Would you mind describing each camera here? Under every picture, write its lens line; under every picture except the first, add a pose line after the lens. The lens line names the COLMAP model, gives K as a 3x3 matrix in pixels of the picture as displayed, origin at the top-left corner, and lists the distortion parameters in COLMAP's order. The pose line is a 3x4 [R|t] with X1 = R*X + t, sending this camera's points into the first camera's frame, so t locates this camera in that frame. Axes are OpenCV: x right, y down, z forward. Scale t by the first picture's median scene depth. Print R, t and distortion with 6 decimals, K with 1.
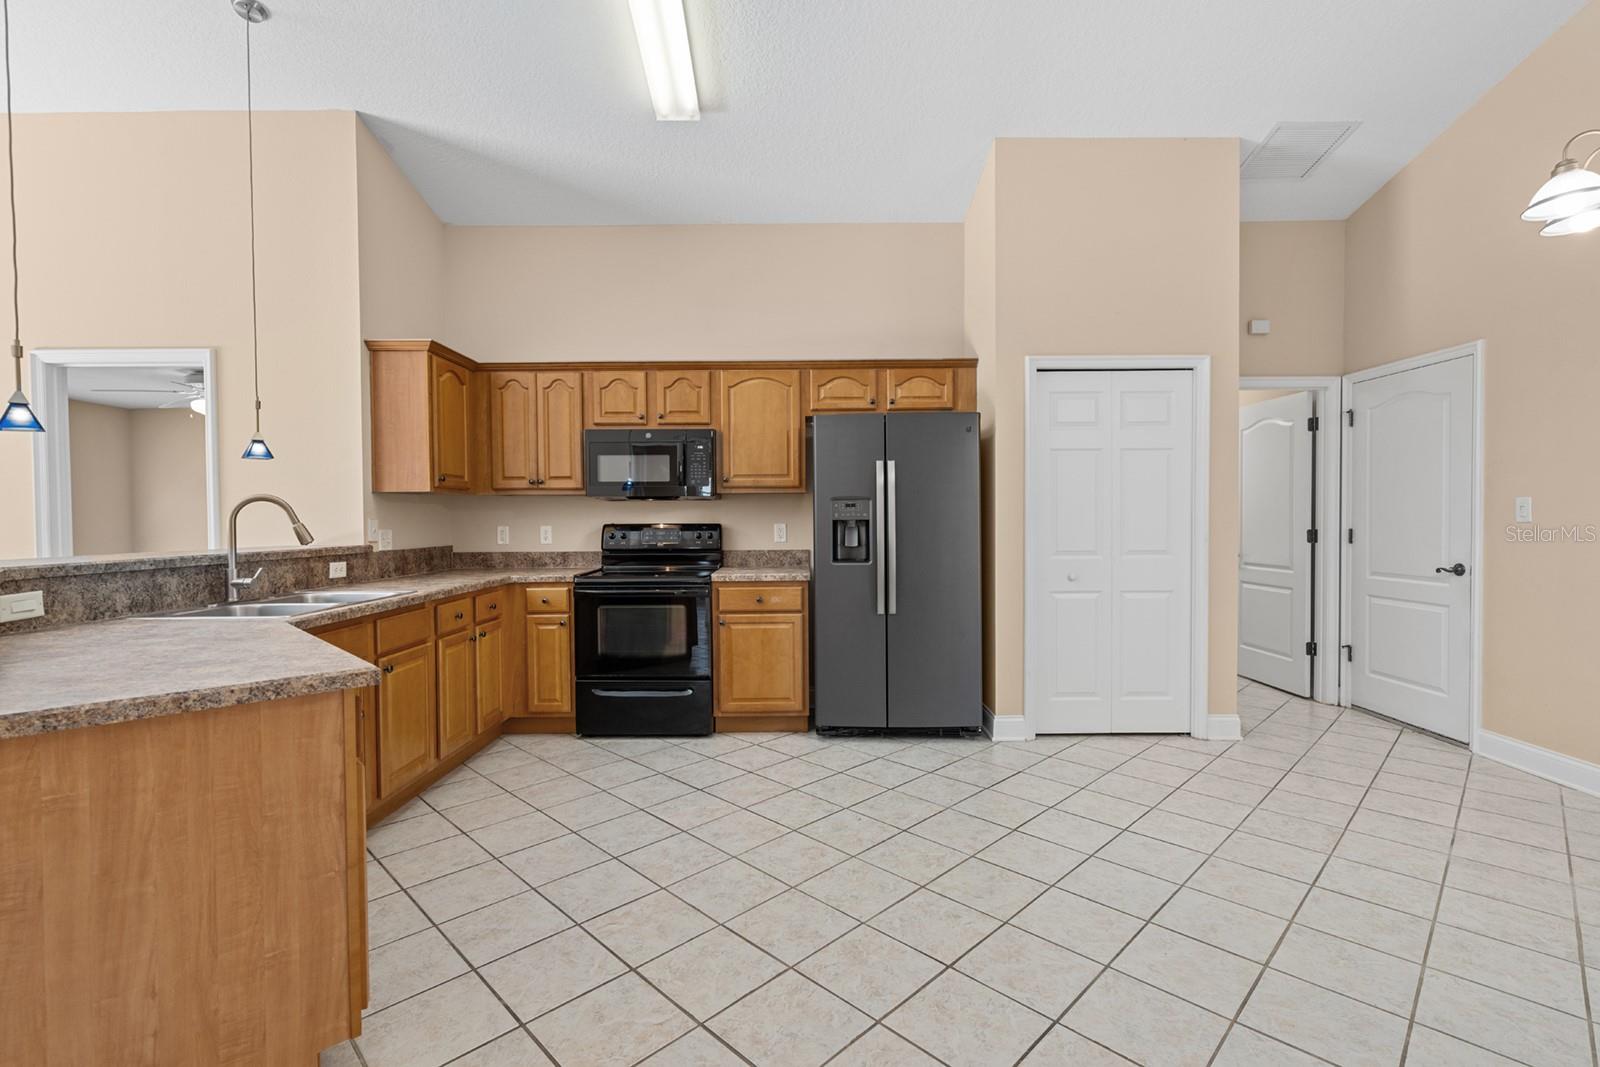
lens RADIAL K [[728.8, 0, 799.4], [0, 728.8, 532.7], [0, 0, 1]] dist [0.000246, 0.003032]
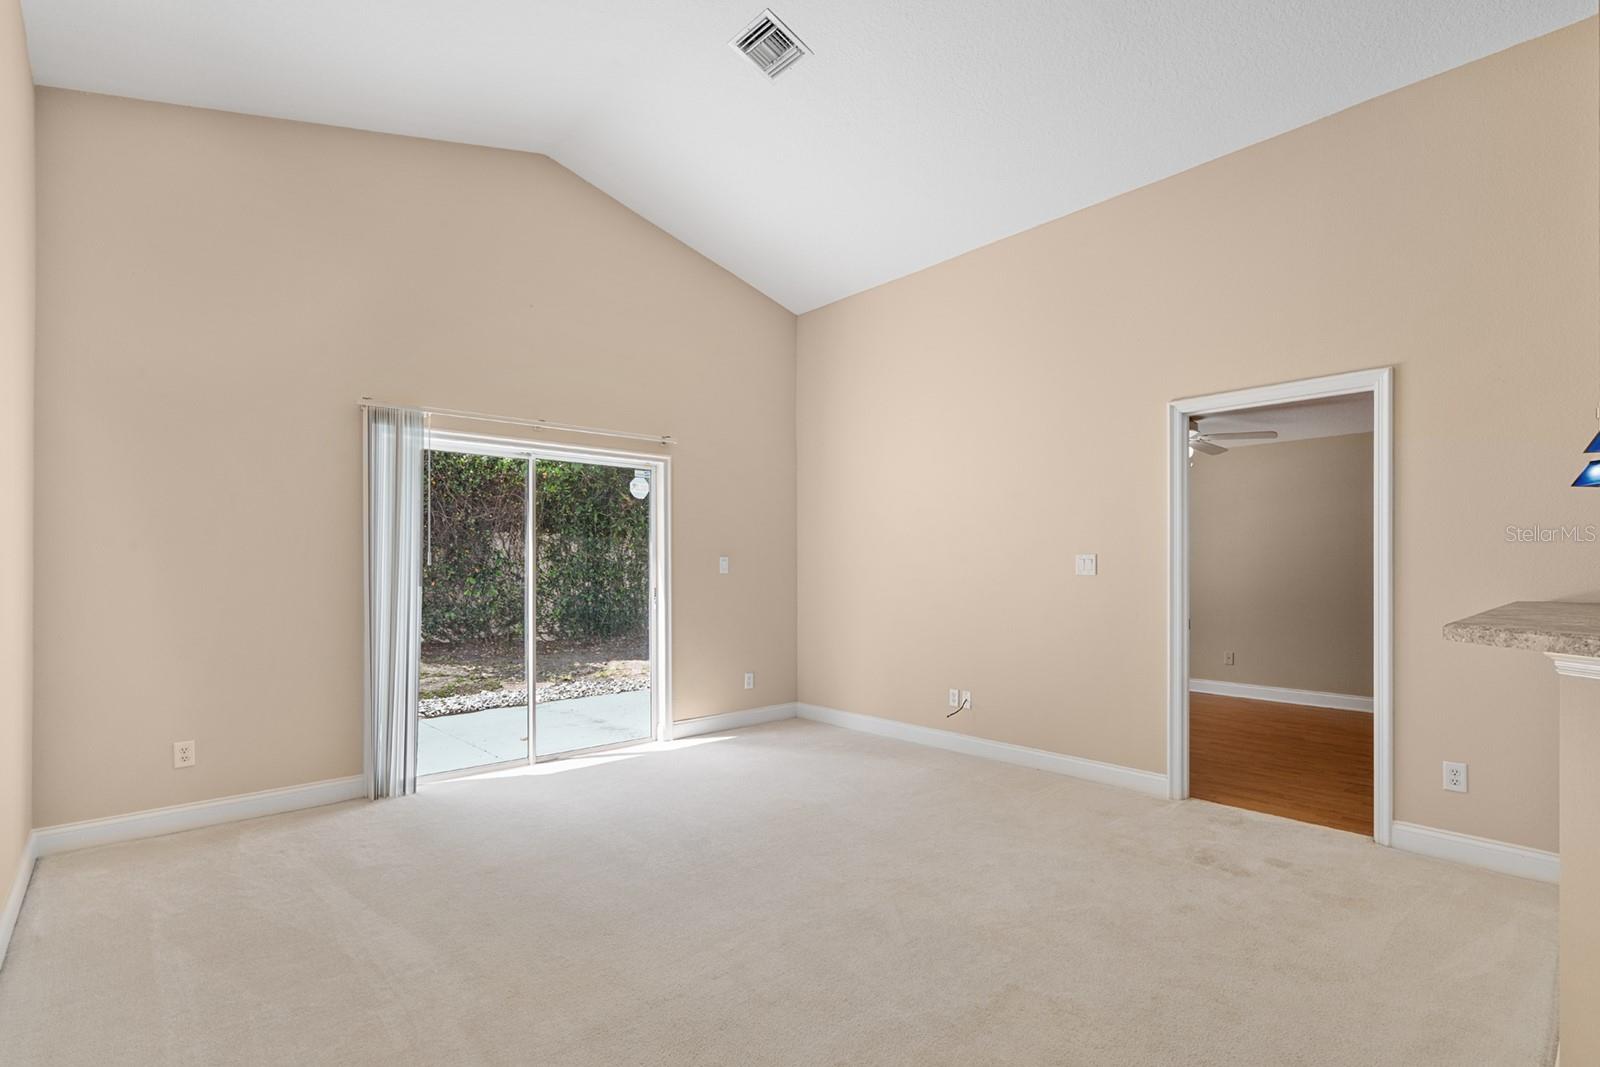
lens RADIAL K [[728.8, 0, 813.8], [0, 728.8, 571.9], [0, 0, 1]] dist [0.000246, 0.003032]
pose [[0.691859, 0.011031, -0.721948, -0.631239], [-0.019495, 0.999804, -0.003407, 0.005847], [0.721769, 0.016432, 0.691939, -0.079739]]
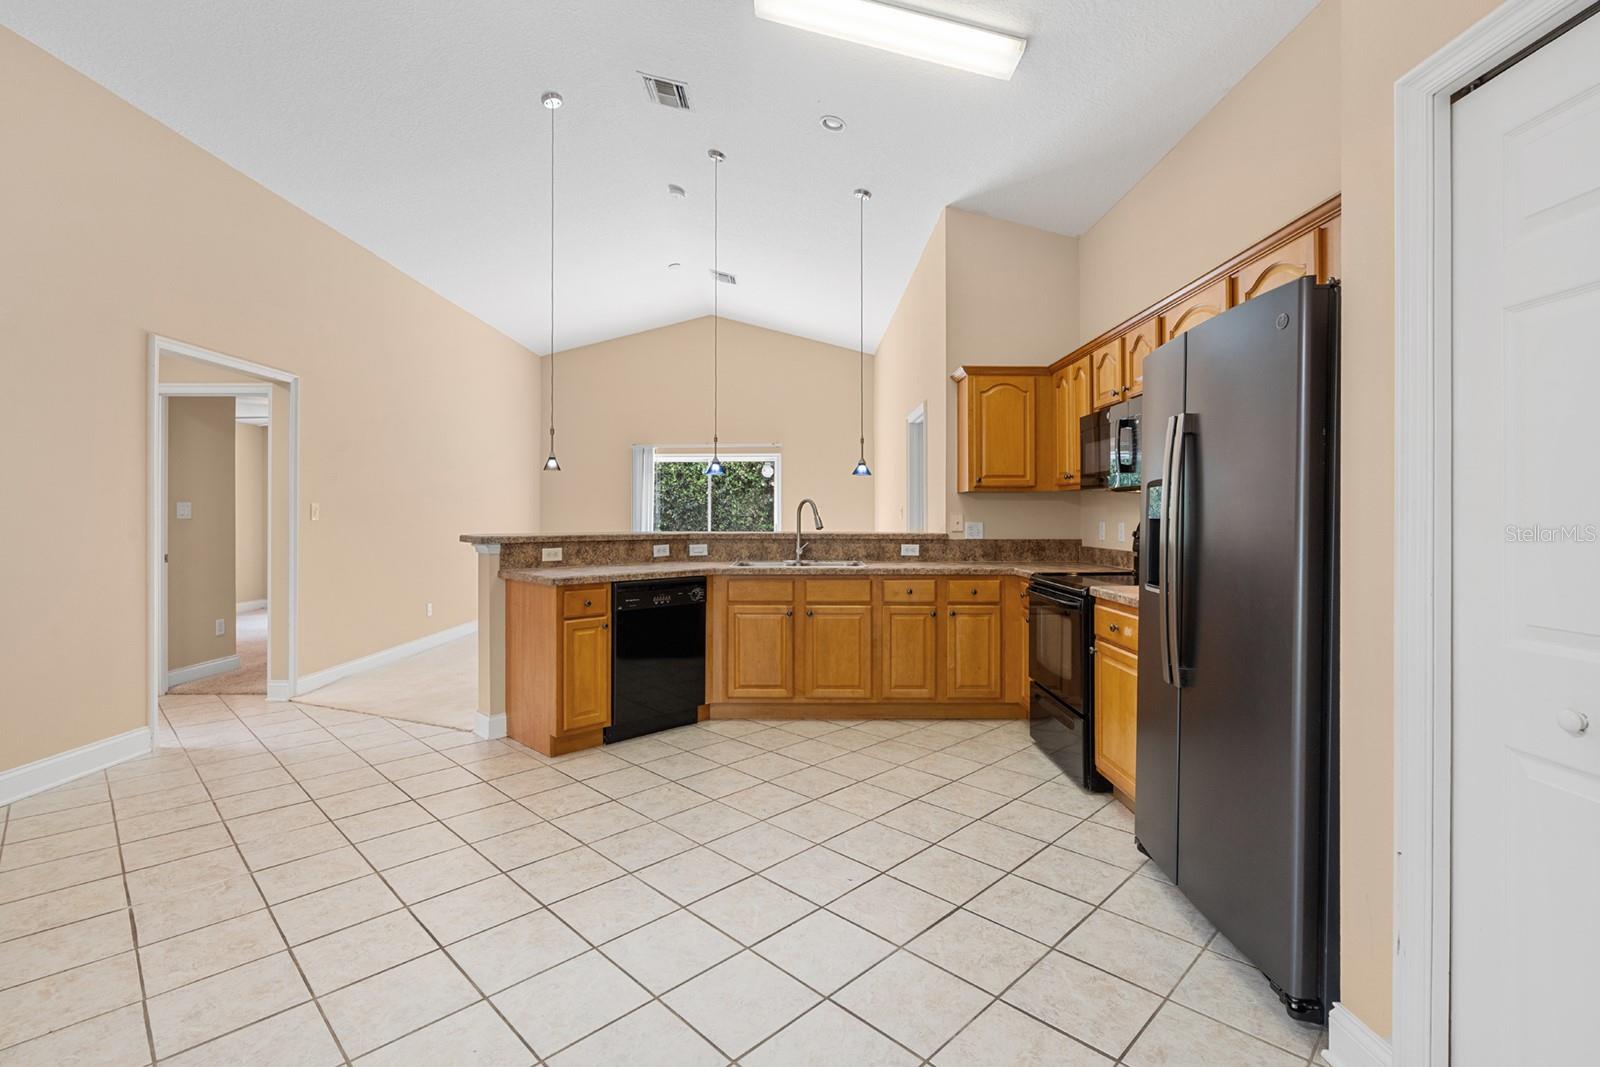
lens RADIAL K [[728.8, 0, 793.5], [0, 728.8, 513.4], [0, 0, 1]] dist [0.000246, 0.003032]
pose [[0.005542, 0.005087, -0.999972, 0.693597], [-0.022290, 0.999739, 0.004962, -0.019055], [0.999736, 0.022262, 0.005654, 0.703792]]
